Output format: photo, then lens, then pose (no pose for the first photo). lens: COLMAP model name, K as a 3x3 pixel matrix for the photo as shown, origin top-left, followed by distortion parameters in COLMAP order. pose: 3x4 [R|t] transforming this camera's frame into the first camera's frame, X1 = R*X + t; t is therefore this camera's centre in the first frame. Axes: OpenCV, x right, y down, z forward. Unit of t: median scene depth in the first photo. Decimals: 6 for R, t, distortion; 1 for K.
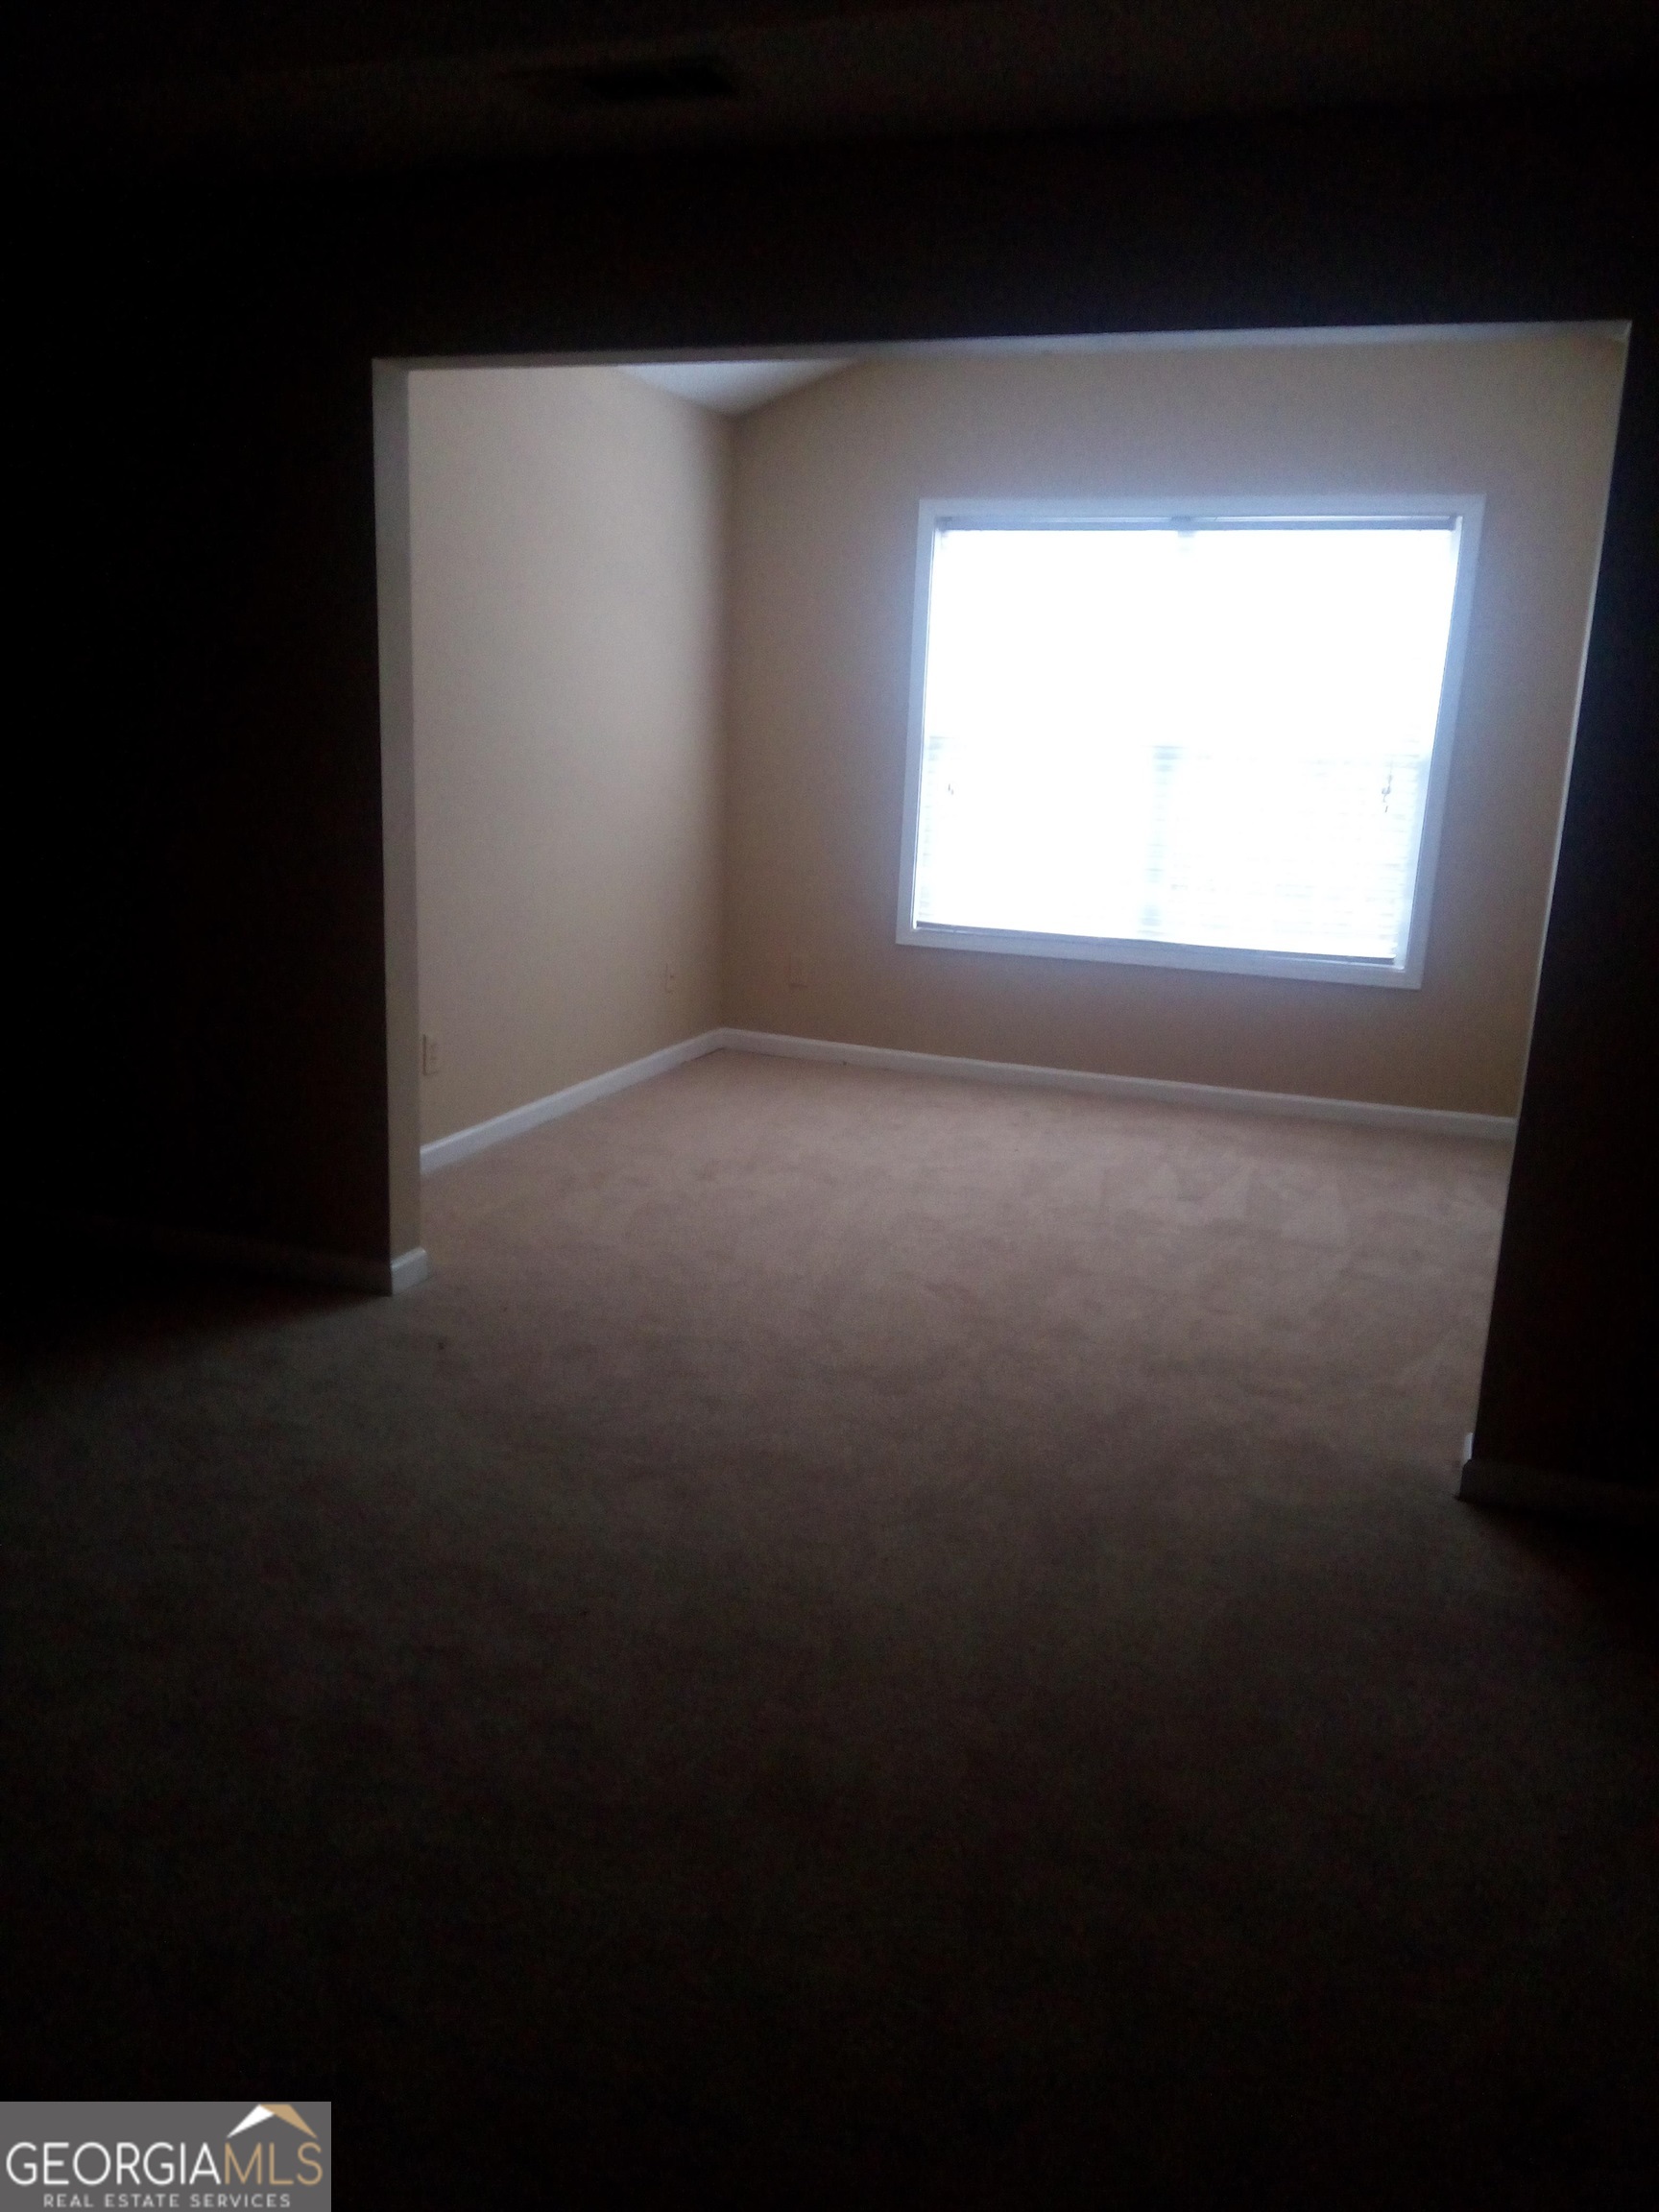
lens RADIAL K [[1676.5, 0, 828.3], [0, 1676.5, 1117.8], [0, 0, 1]] dist [0.085435, -0.115452]
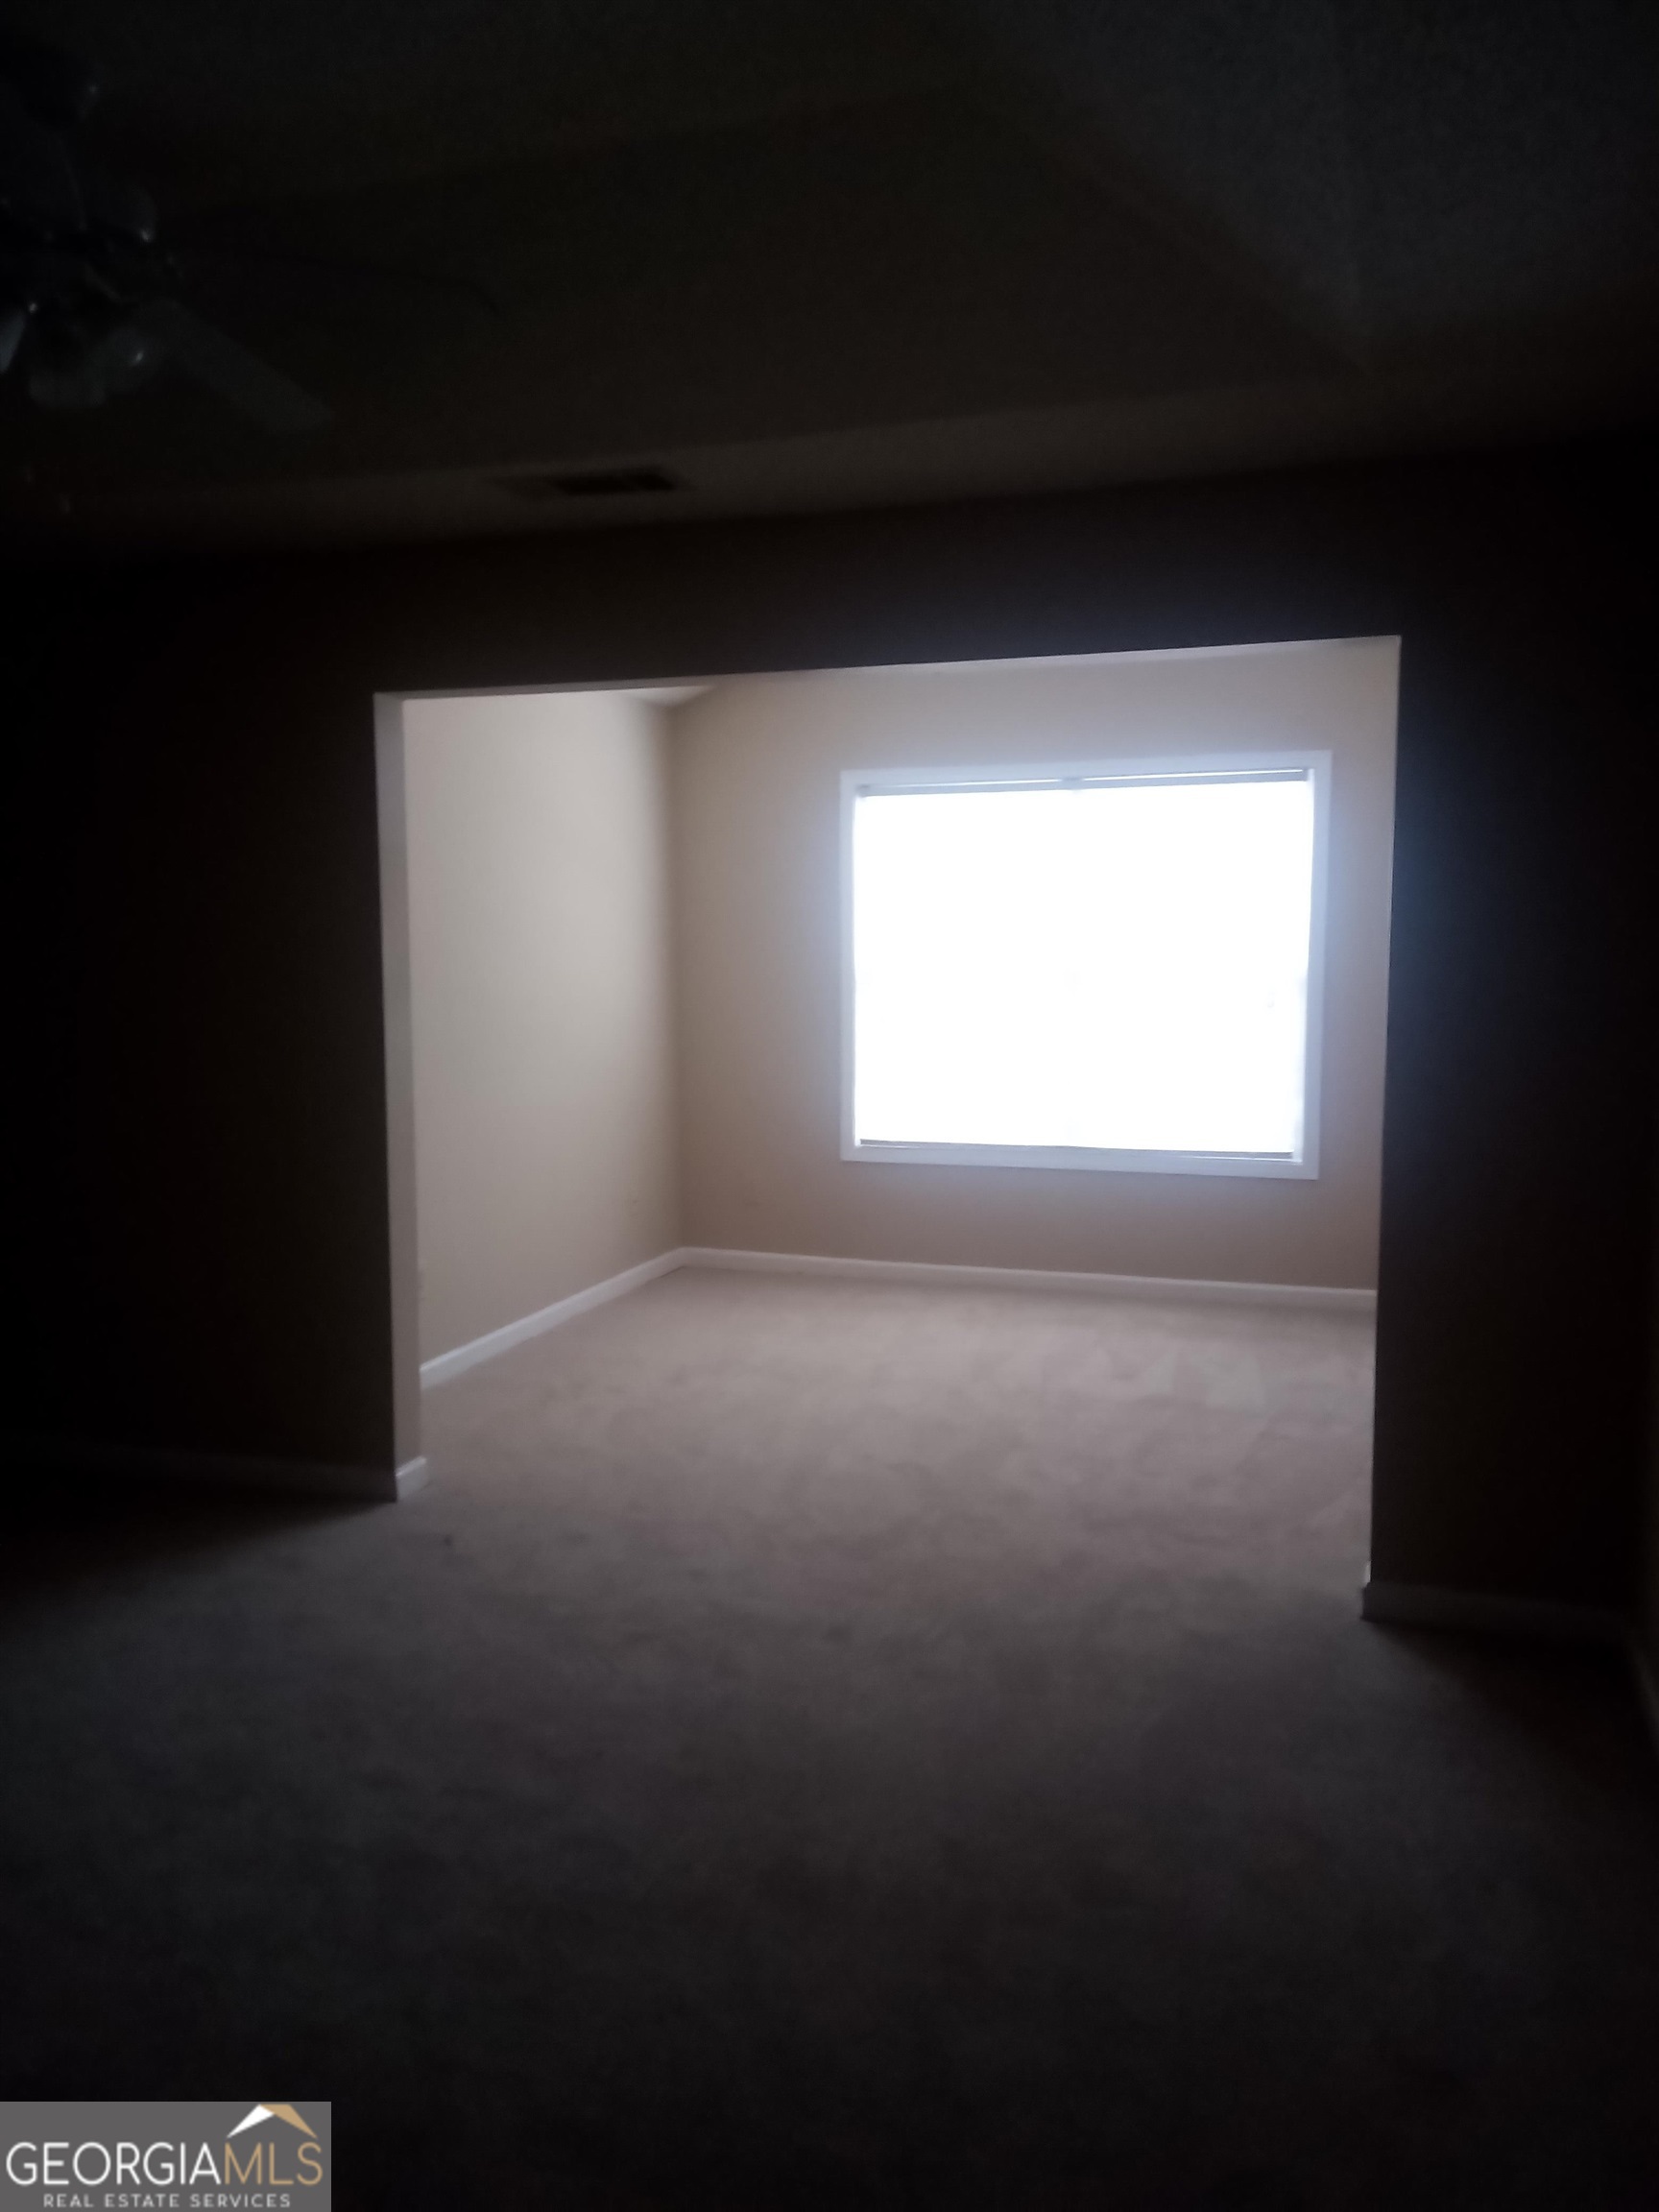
lens RADIAL K [[1676.5, 0, 798.9], [0, 1676.5, 1103.3], [0, 0, 1]] dist [0.085435, -0.115452]
pose [[0.998724, -0.047666, 0.016701, -0.005485], [0.049561, 0.988597, -0.142199, 0.019494], [-0.009733, 0.142845, 0.989697, -0.122171]]
